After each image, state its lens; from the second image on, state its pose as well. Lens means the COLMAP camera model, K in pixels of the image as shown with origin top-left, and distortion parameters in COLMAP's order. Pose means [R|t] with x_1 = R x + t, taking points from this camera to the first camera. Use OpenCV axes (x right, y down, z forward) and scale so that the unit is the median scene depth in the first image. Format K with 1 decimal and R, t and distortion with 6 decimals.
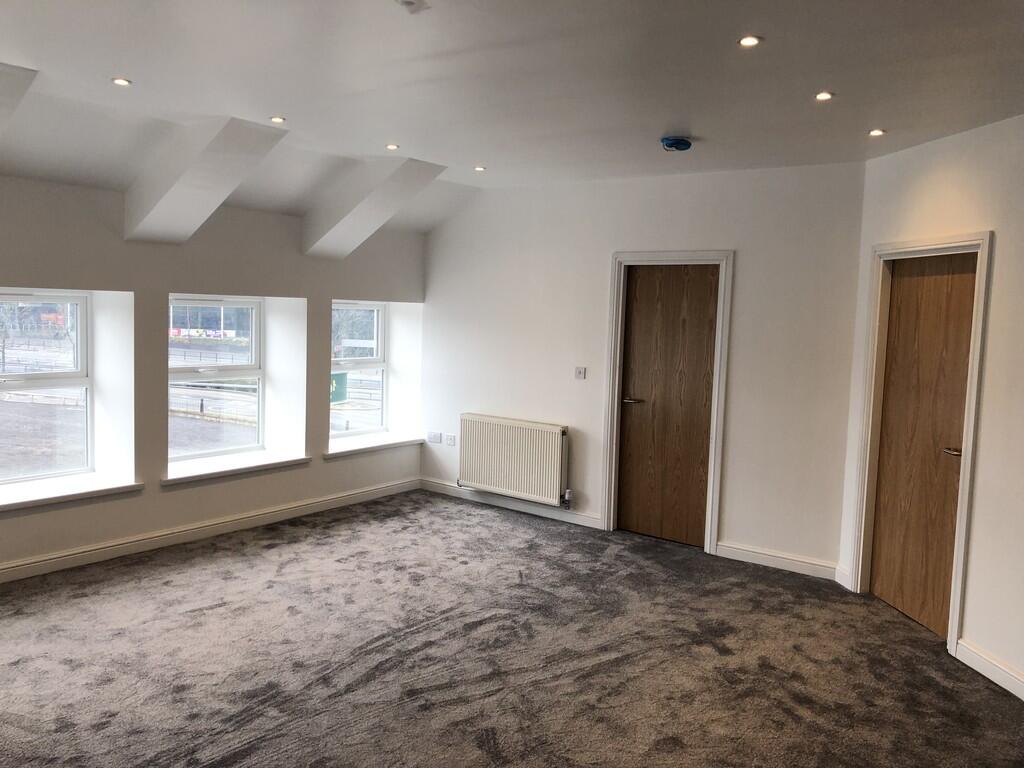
lens RADIAL K [[862.1, 0, 494.1], [0, 862.1, 373.8], [0, 0, 1]] dist [0.066300, -0.051283]
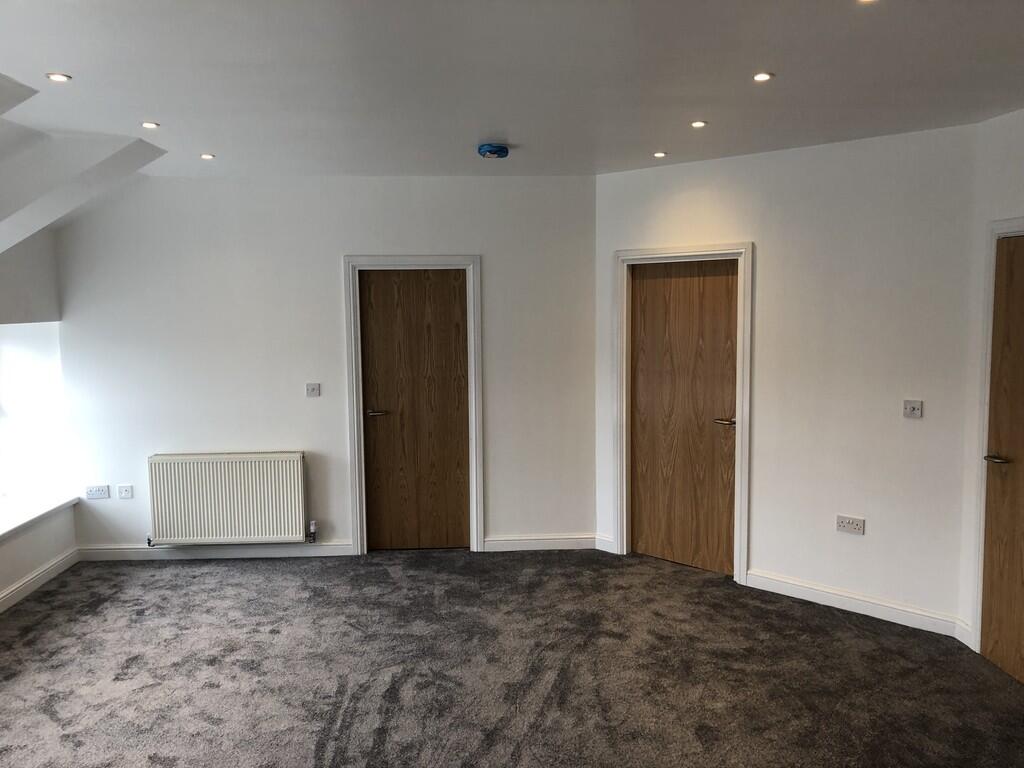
lens RADIAL K [[862.1, 0, 515.7], [0, 862.1, 382.8], [0, 0, 1]] dist [0.066300, -0.051283]
pose [[0.765701, -0.107414, 0.634164, -0.373555], [0.091208, 0.994126, 0.058259, -0.050605], [-0.636697, 0.013232, 0.771001, 0.201365]]
